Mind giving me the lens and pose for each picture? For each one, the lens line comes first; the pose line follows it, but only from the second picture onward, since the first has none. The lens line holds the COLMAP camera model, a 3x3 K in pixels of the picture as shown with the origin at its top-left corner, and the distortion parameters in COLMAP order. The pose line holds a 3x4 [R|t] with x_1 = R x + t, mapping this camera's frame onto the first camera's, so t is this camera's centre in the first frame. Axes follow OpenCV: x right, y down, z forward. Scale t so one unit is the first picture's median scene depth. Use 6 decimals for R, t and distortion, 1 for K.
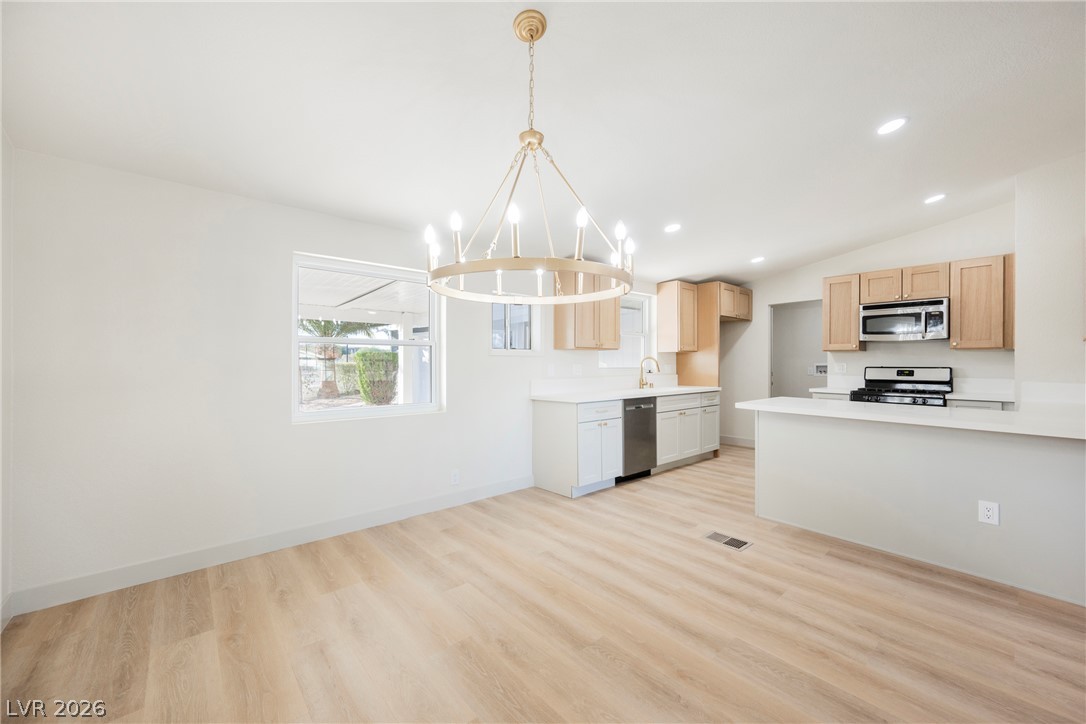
lens RADIAL K [[422.9, 0, 545.9], [0, 422.9, 360.8], [0, 0, 1]] dist [-0.001956, -0.000333]
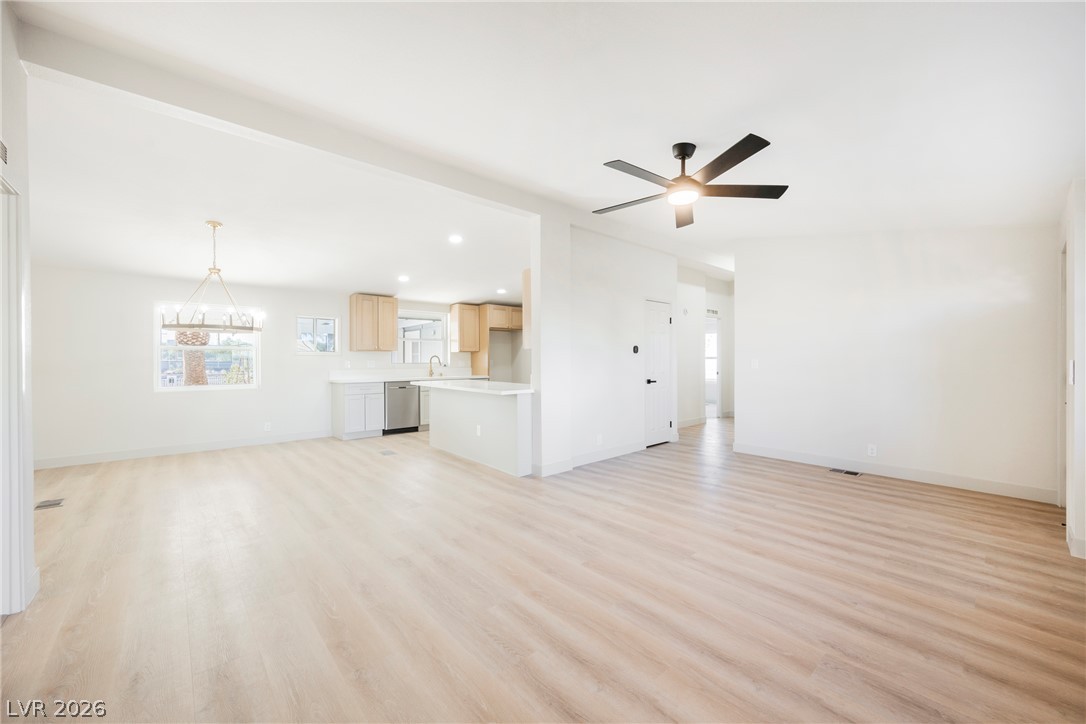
lens RADIAL K [[422.9, 0, 545.9], [0, 422.9, 360.8], [0, 0, 1]] dist [-0.001956, -0.000333]
pose [[0.999969, -0.003068, 0.007195, 0.752777], [0.003012, 0.999964, 0.007888, -0.001489], [-0.007219, -0.007866, 0.999943, -0.603530]]
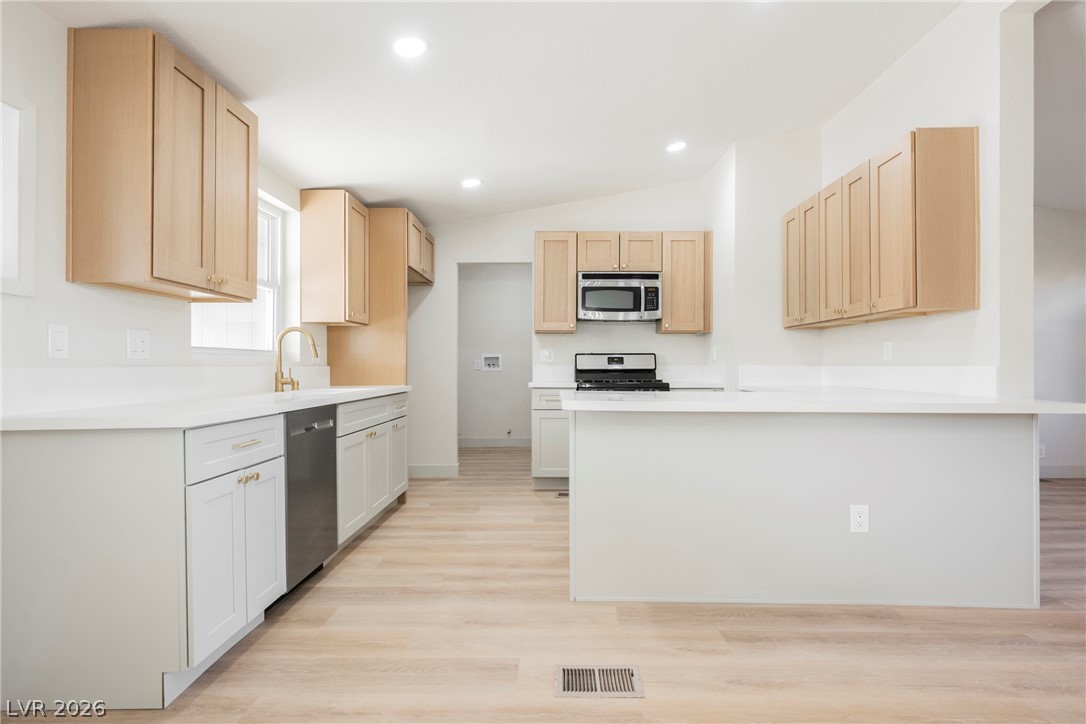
lens RADIAL K [[558.1, 0, 548.6], [0, 558.1, 363.6], [0, 0, 1]] dist [-0.001414, -0.000463]
pose [[0.663482, 0.002154, 0.748189, -0.060923], [-0.001414, 0.999998, -0.001624, 0.040738], [-0.748191, 0.000020, 0.663484, 0.409464]]
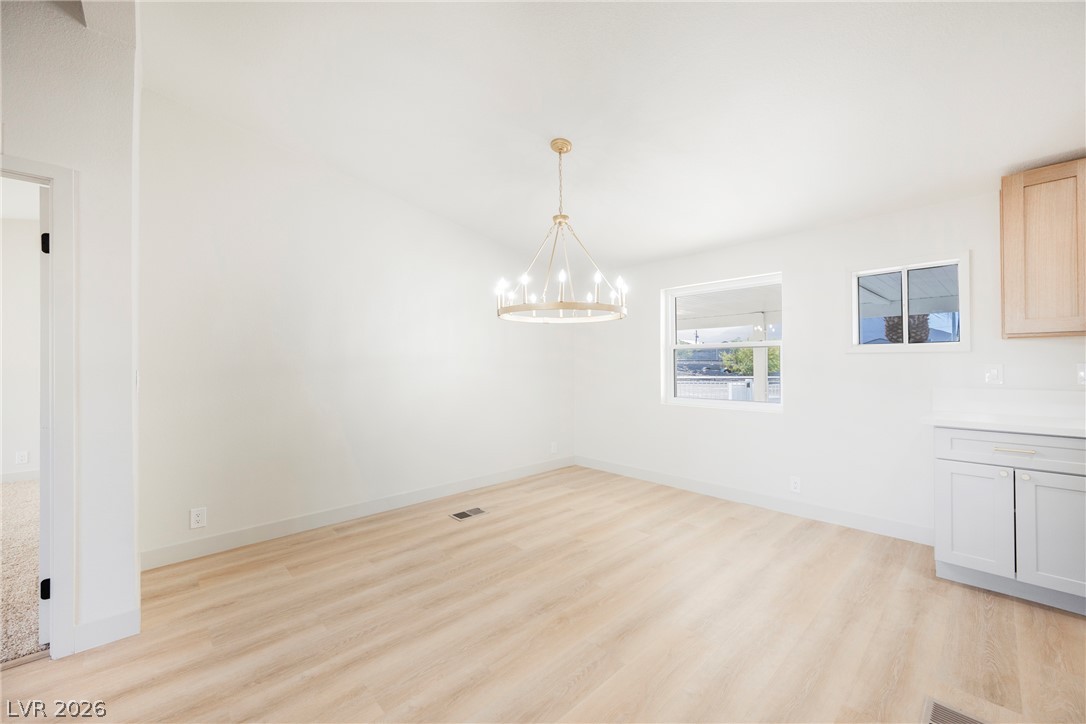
lens RADIAL K [[422.9, 0, 545.9], [0, 422.9, 360.8], [0, 0, 1]] dist [-0.001956, -0.000333]
pose [[0.036490, -0.007634, -0.999305, 0.589874], [0.011108, 0.999912, -0.007233, 0.001287], [0.999272, -0.010837, 0.036572, 0.347823]]
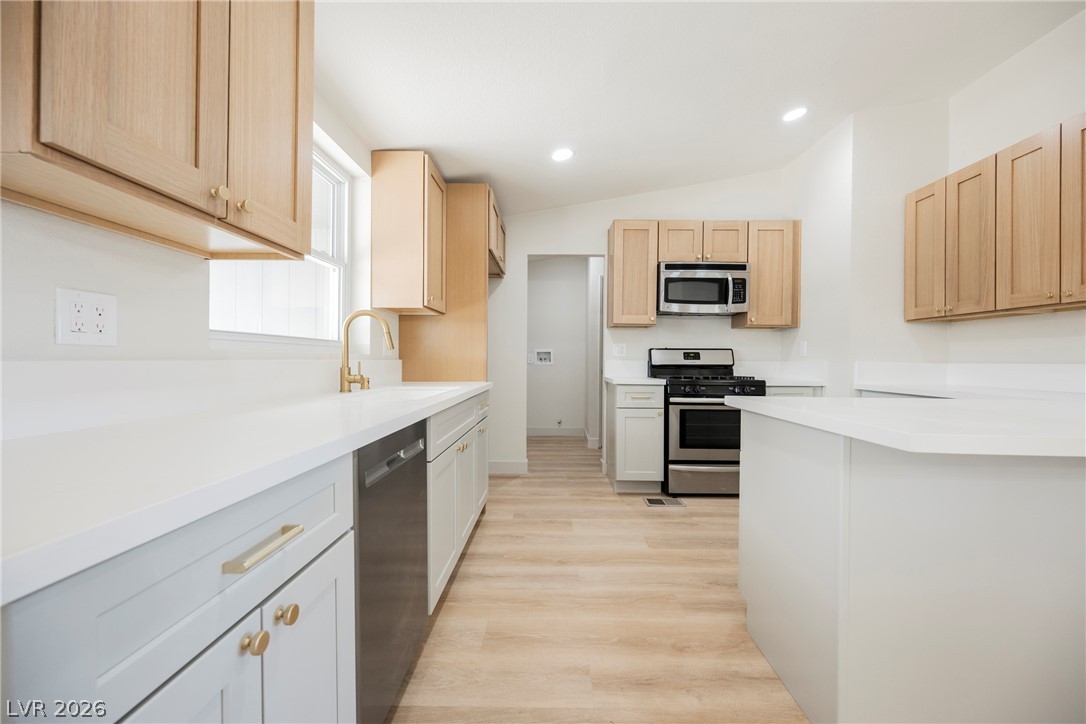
lens RADIAL K [[422.9, 0, 545.9], [0, 422.9, 360.8], [0, 0, 1]] dist [-0.001956, -0.000333]
pose [[0.669129, 0.002493, 0.743142, 0.075614], [-0.008859, 0.999950, 0.004622, 0.040803], [-0.743094, -0.009677, 0.669118, 0.736120]]
